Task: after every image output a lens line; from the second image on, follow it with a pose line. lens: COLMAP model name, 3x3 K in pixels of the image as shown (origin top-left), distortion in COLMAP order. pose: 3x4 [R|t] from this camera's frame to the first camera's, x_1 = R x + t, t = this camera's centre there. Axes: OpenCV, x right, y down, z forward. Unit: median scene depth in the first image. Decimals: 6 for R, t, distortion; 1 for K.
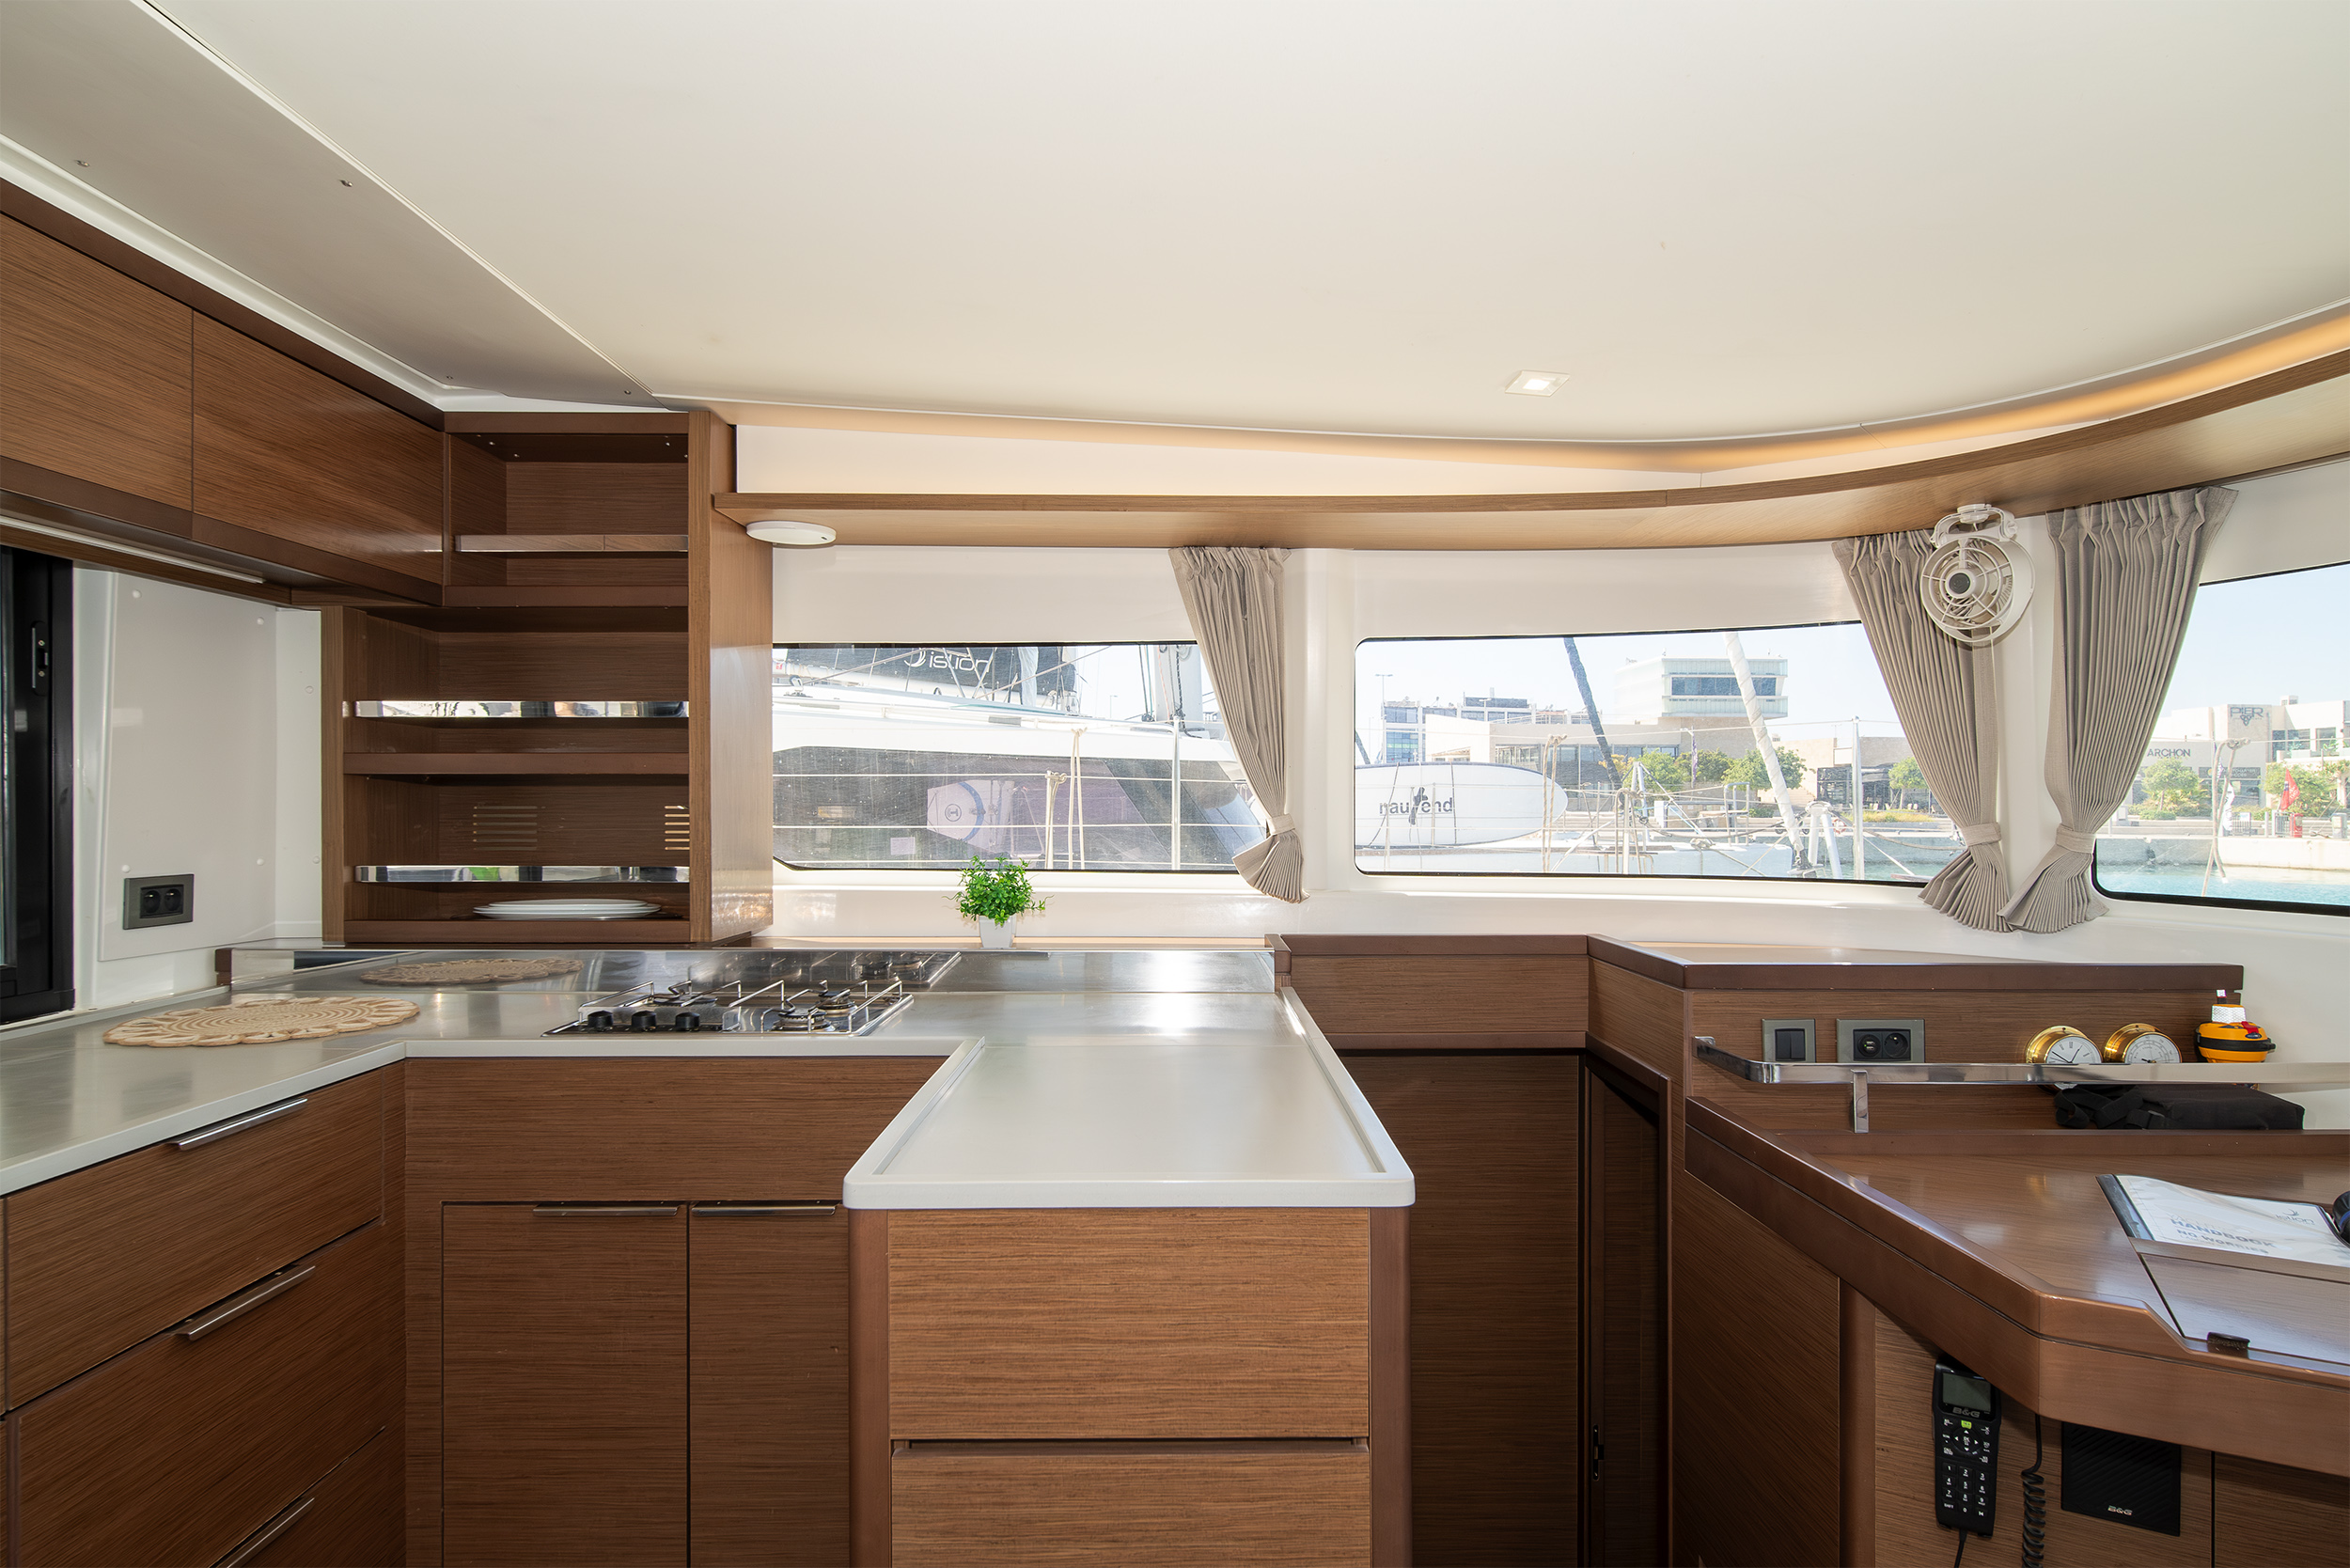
lens RADIAL K [[1303.9, 0, 1180.0], [0, 1303.9, 783.6], [0, 0, 1]] dist [-0.003777, 0.002674]
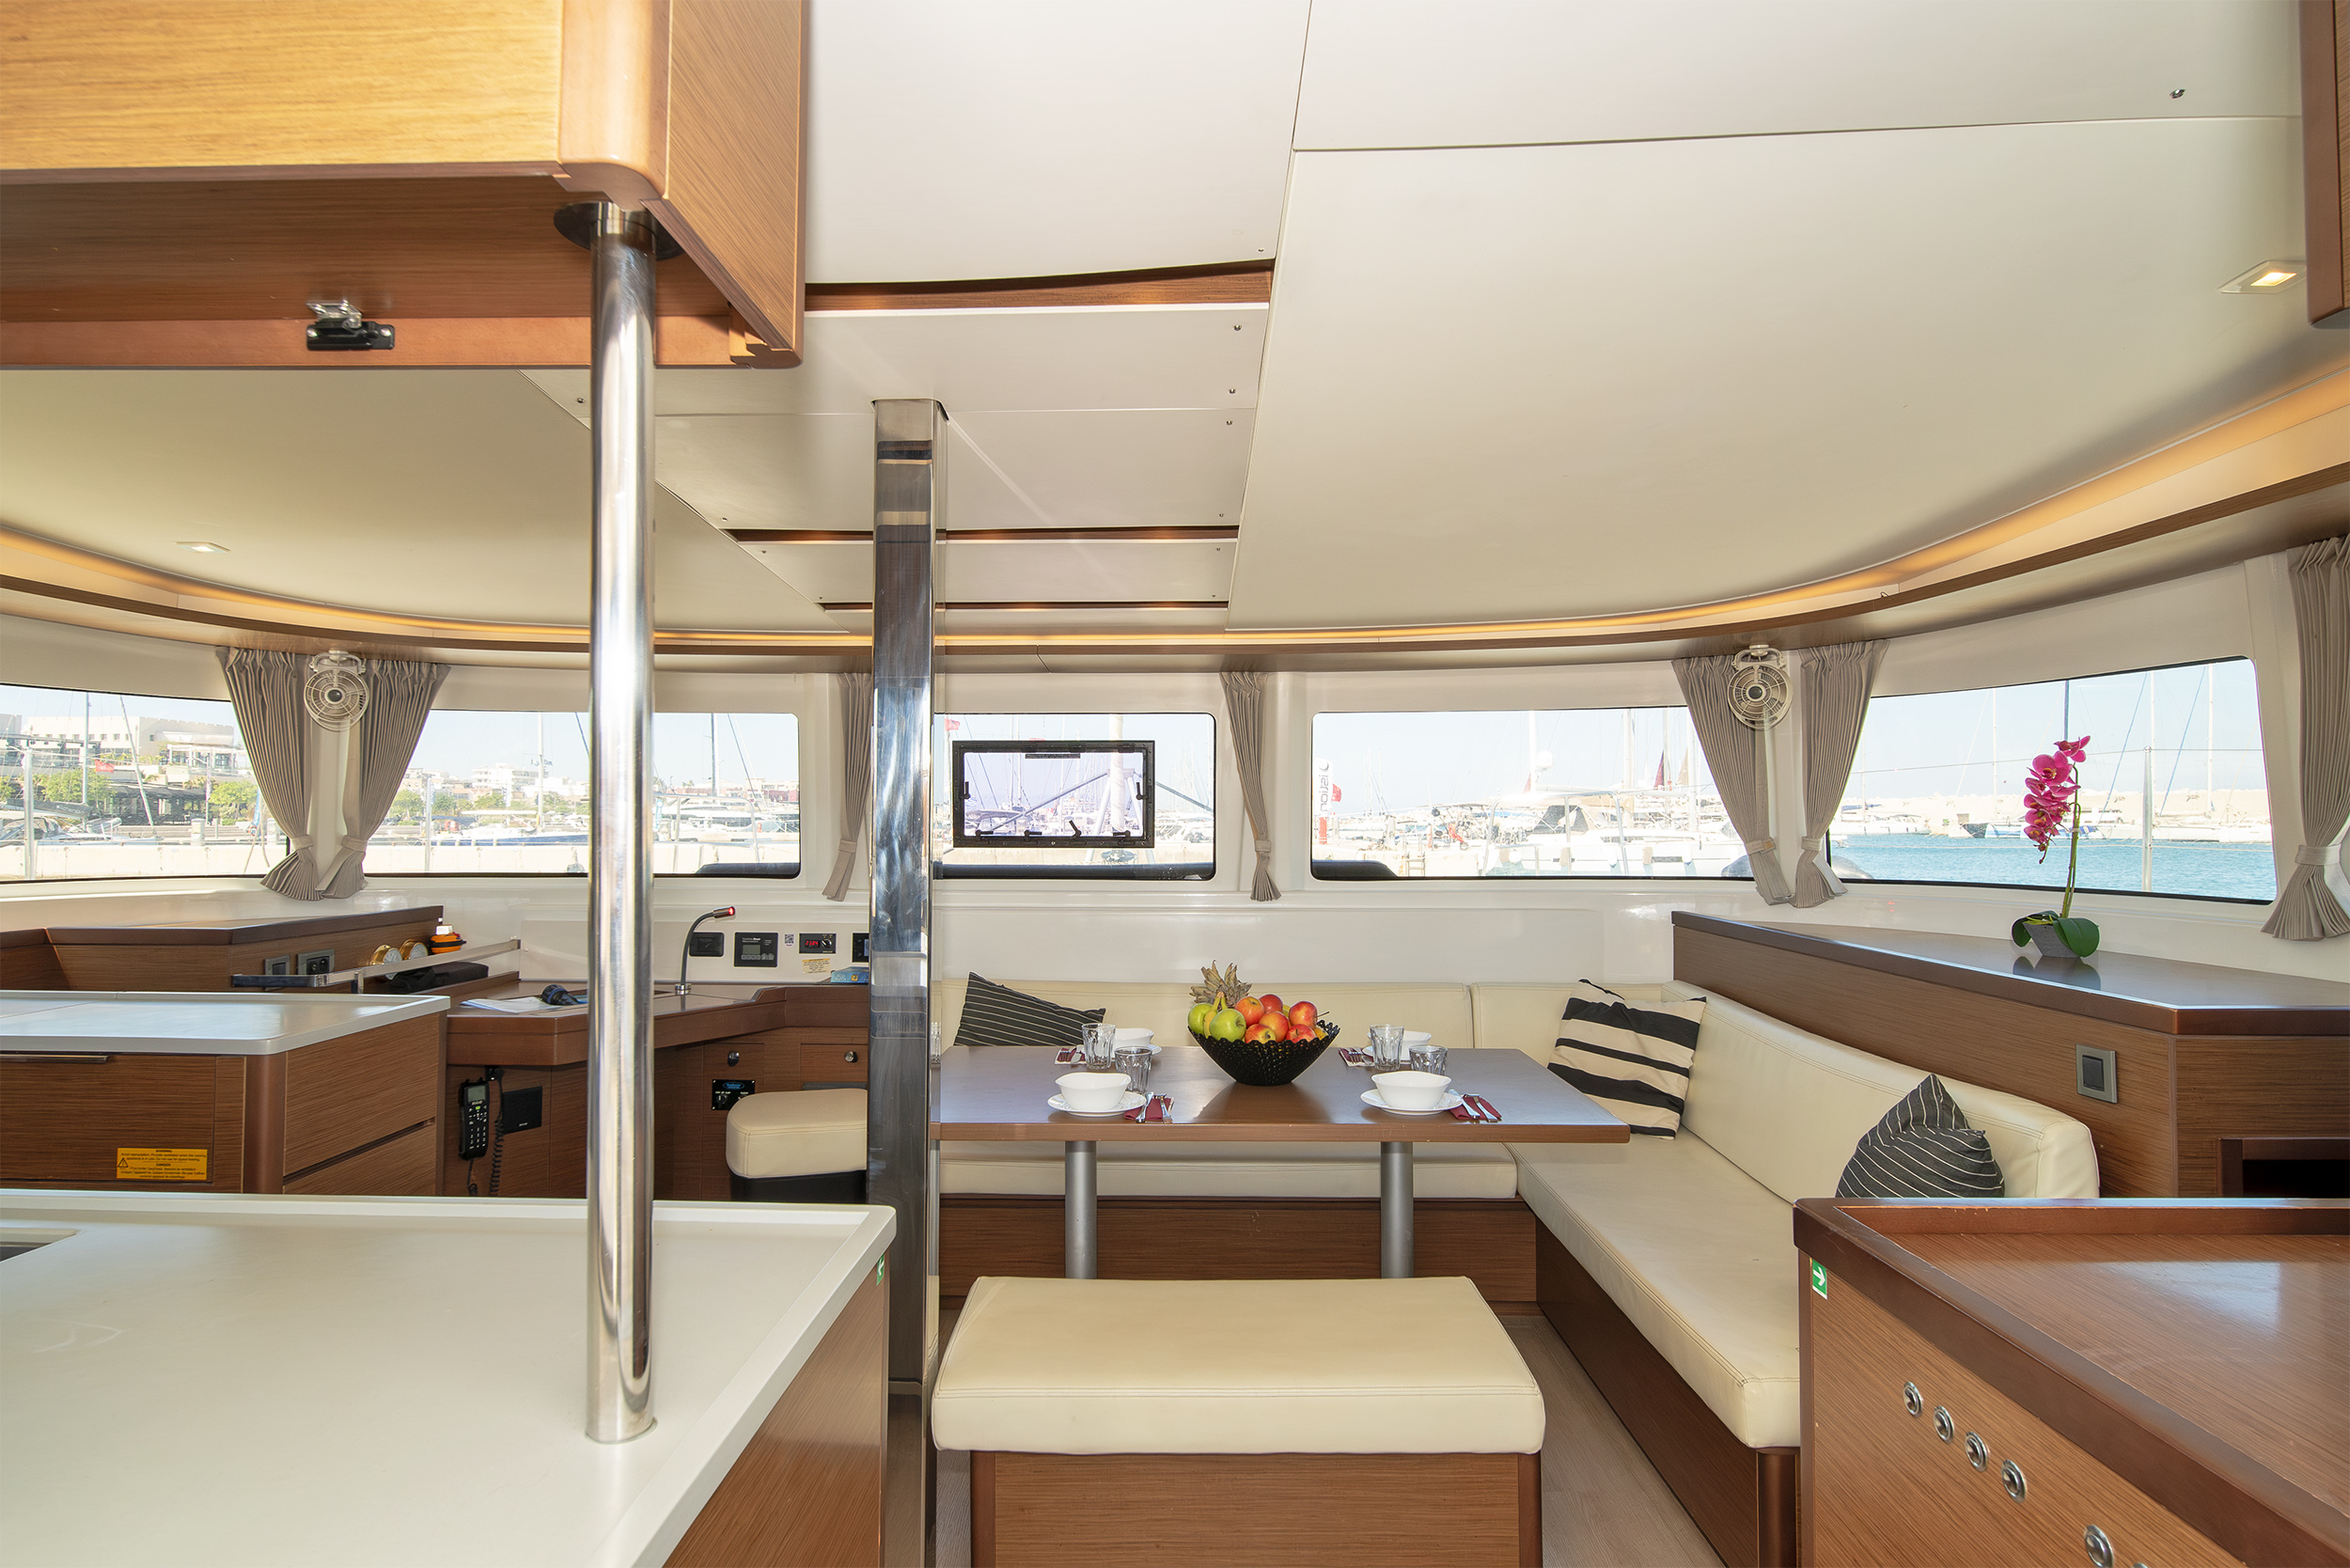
lens RADIAL K [[1303.9, 0, 1159.3], [0, 1303.9, 834.5], [0, 0, 1]] dist [-0.003777, 0.002674]
pose [[0.039476, -0.011974, 0.999149, -1.068241], [-0.012641, 0.999842, 0.012481, -0.006450], [-0.999141, -0.013123, 0.039318, -0.157034]]
